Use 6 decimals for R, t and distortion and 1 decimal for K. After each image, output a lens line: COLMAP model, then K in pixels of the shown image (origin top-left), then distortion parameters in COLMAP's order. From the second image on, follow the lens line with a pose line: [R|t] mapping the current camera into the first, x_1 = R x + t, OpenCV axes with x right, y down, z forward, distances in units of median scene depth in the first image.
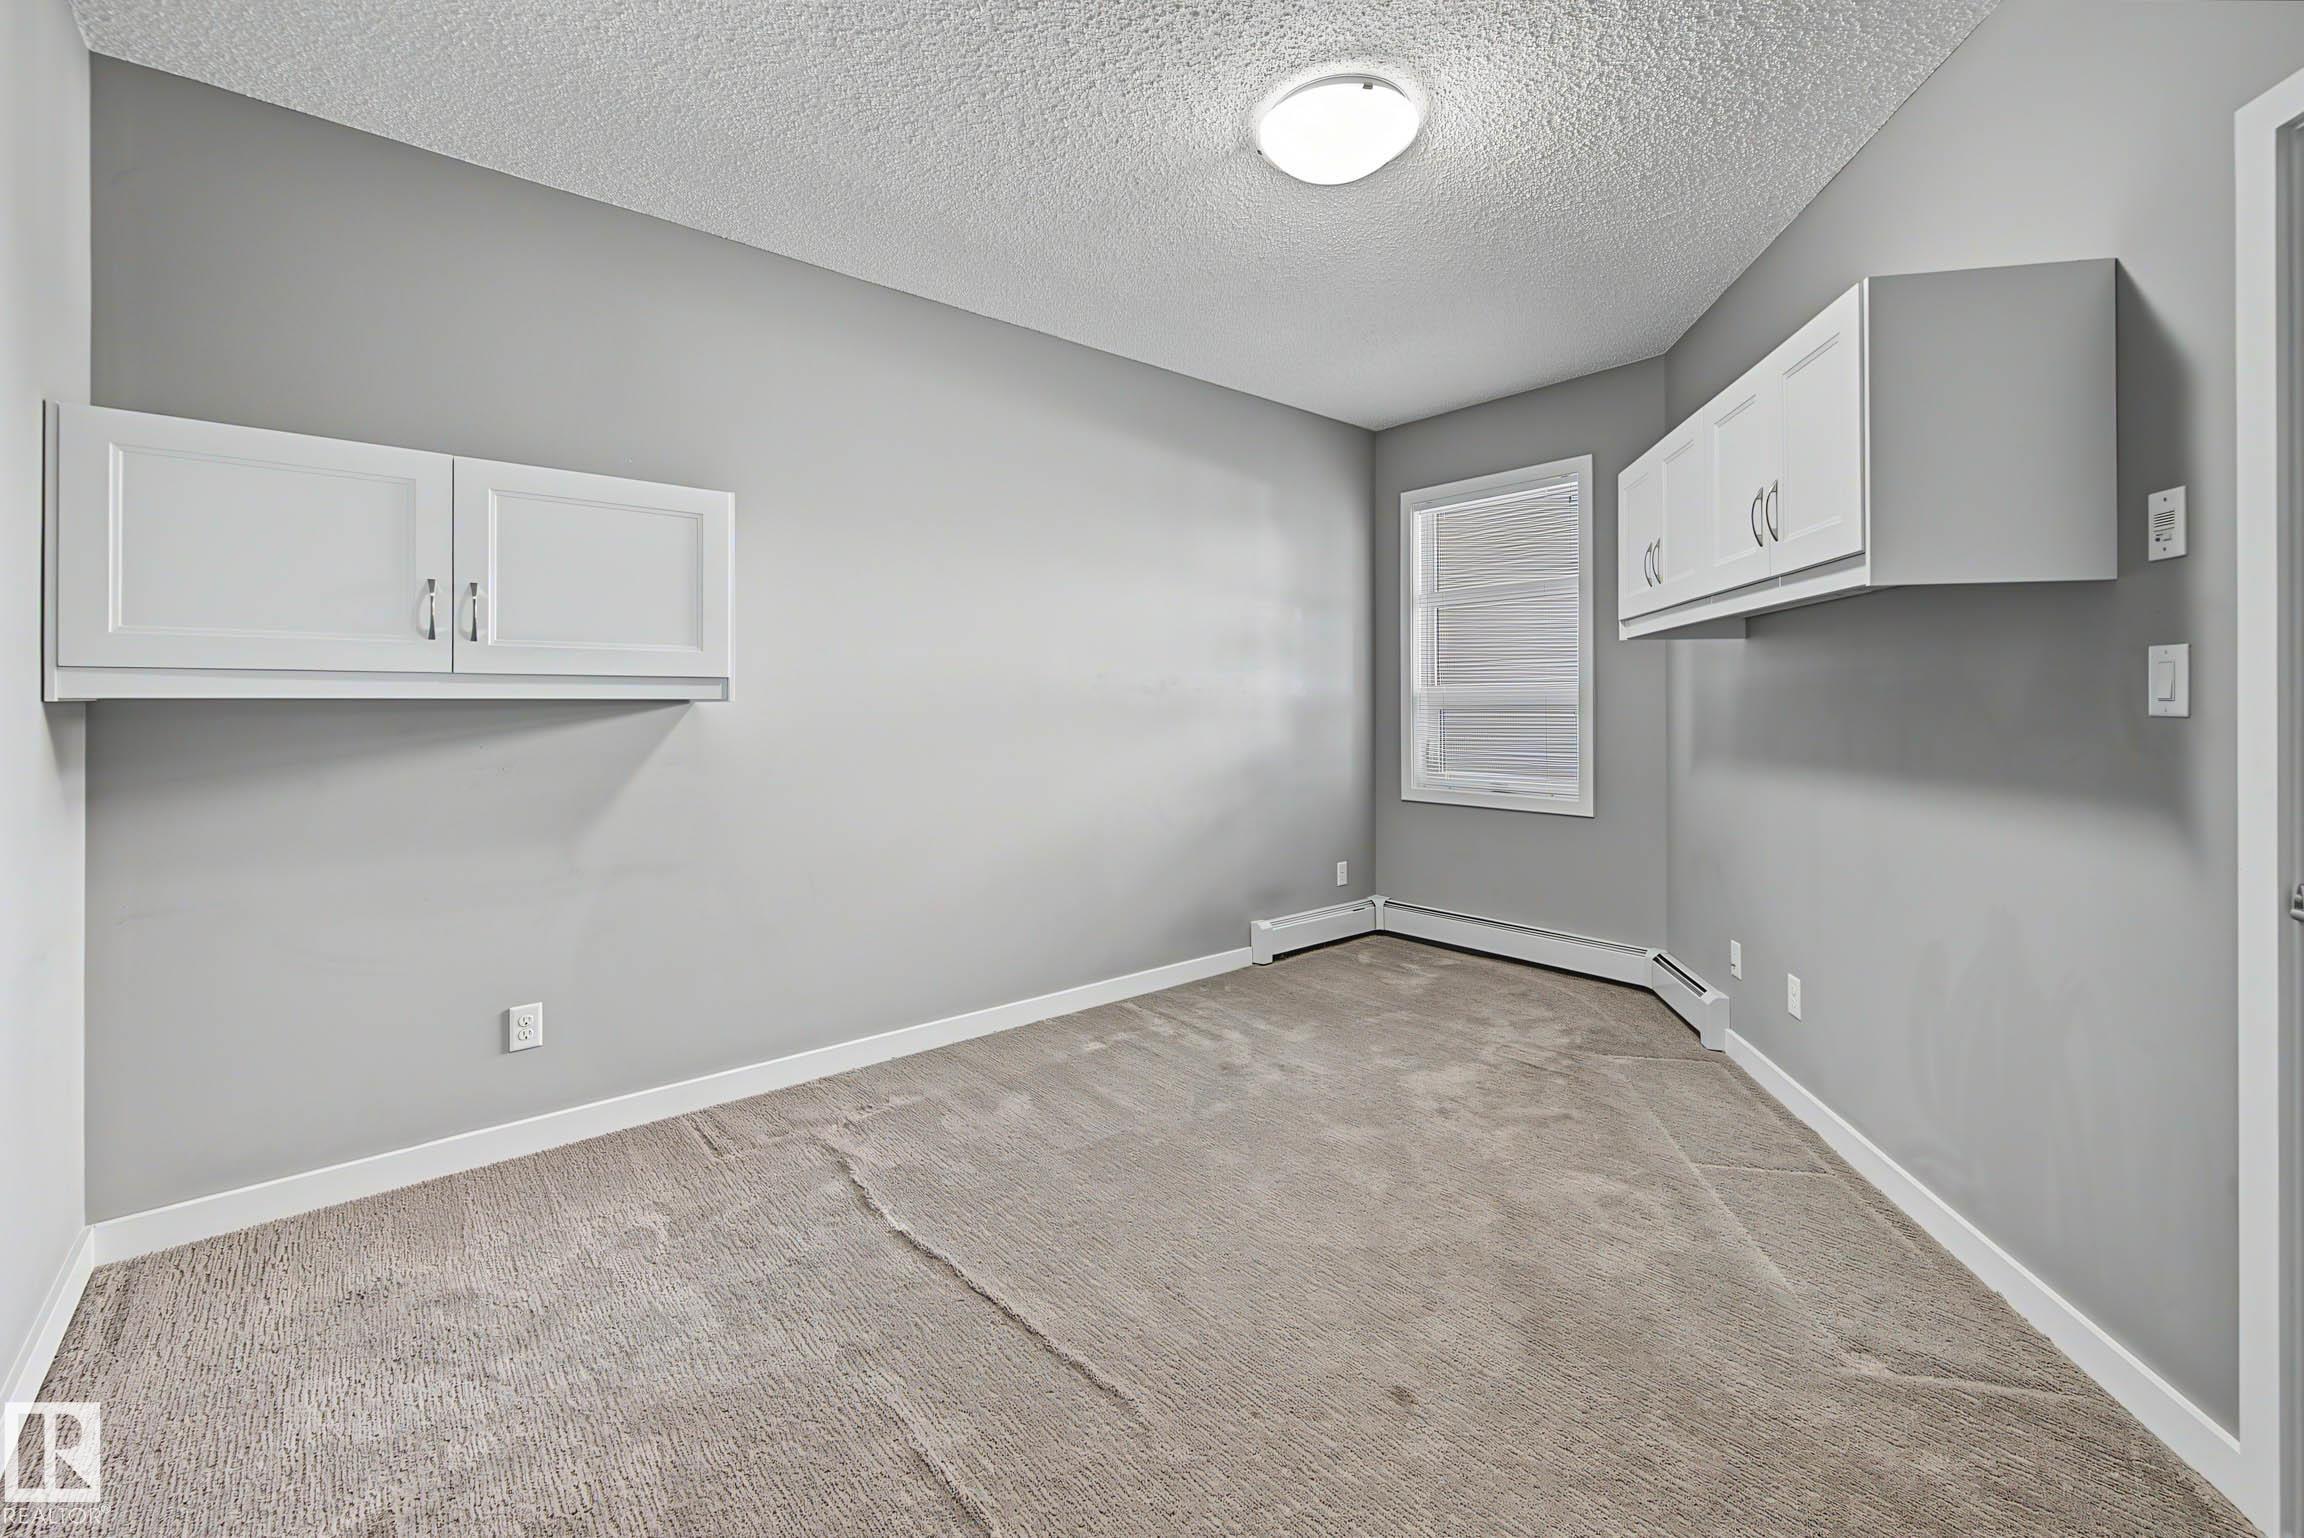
lens RADIAL K [[941.0, 0, 1143.7], [0, 941.0, 717.7], [0, 0, 1]] dist [0.002558, -0.000577]
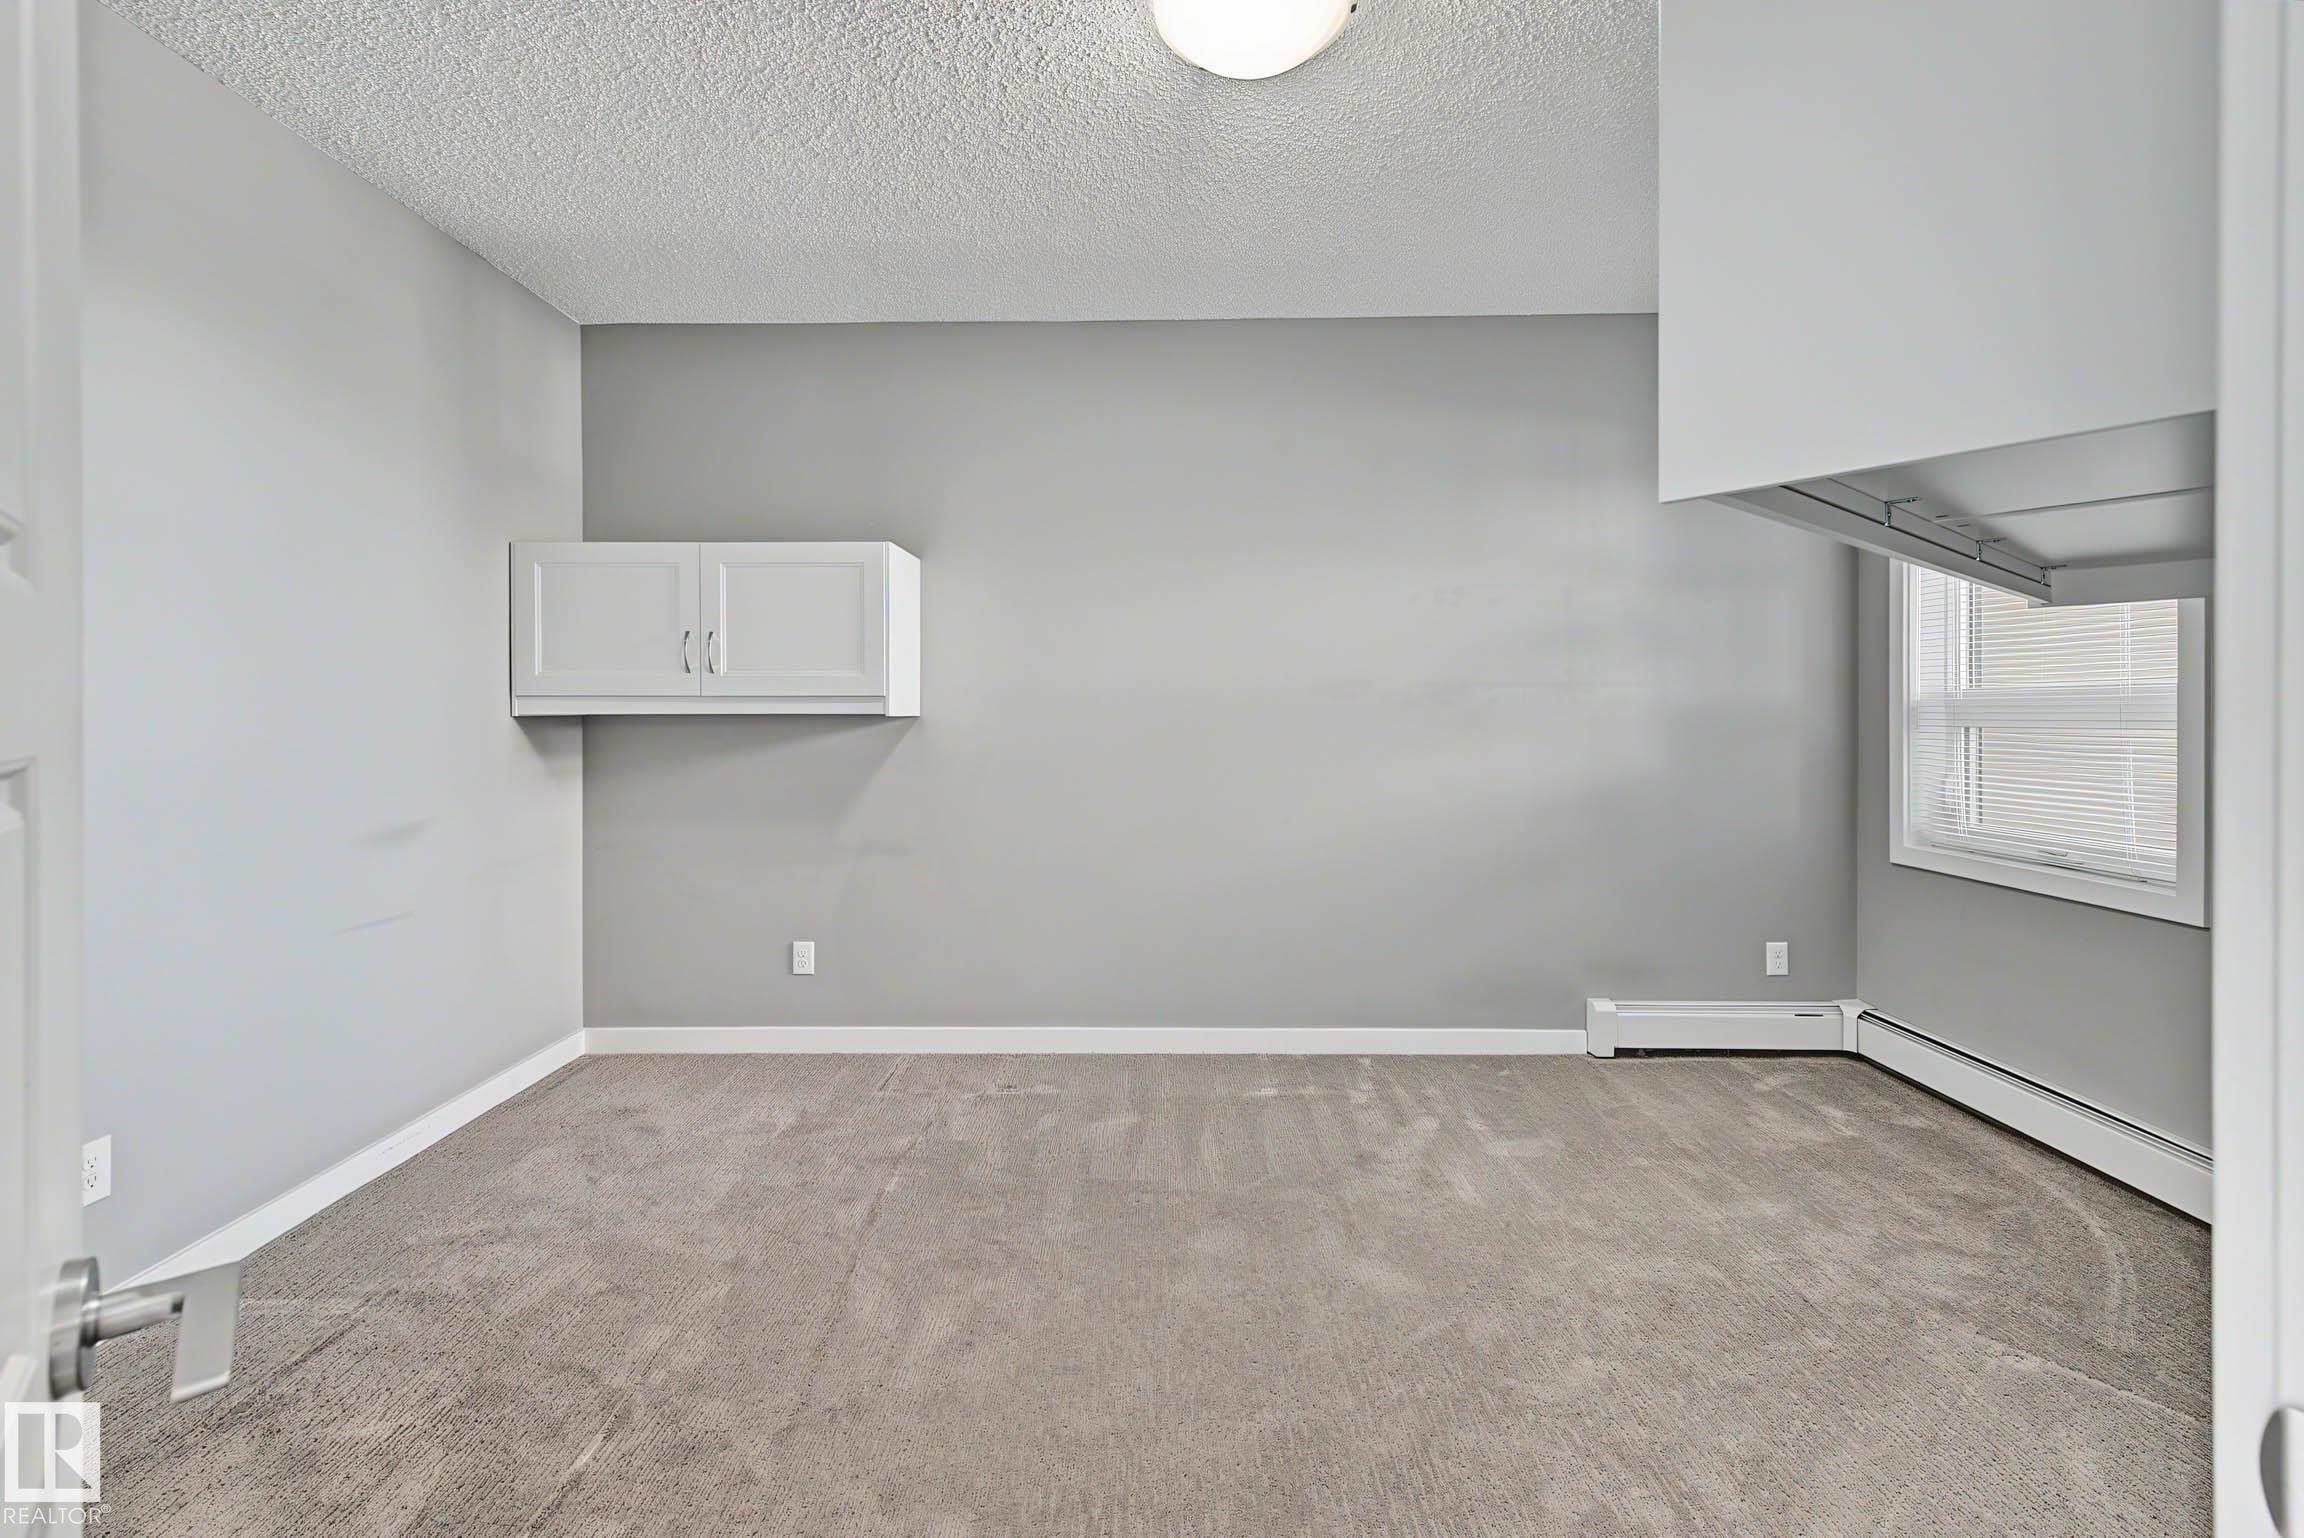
lens RADIAL K [[951.0, 0, 1143.3], [0, 951.0, 726.8], [0, 0, 1]] dist [0.005411, -0.000135]
pose [[0.758226, 0.008926, -0.651930, 0.572250], [-0.009172, 0.999953, 0.003024, -0.008760], [0.651927, 0.003687, 0.758273, 0.278993]]
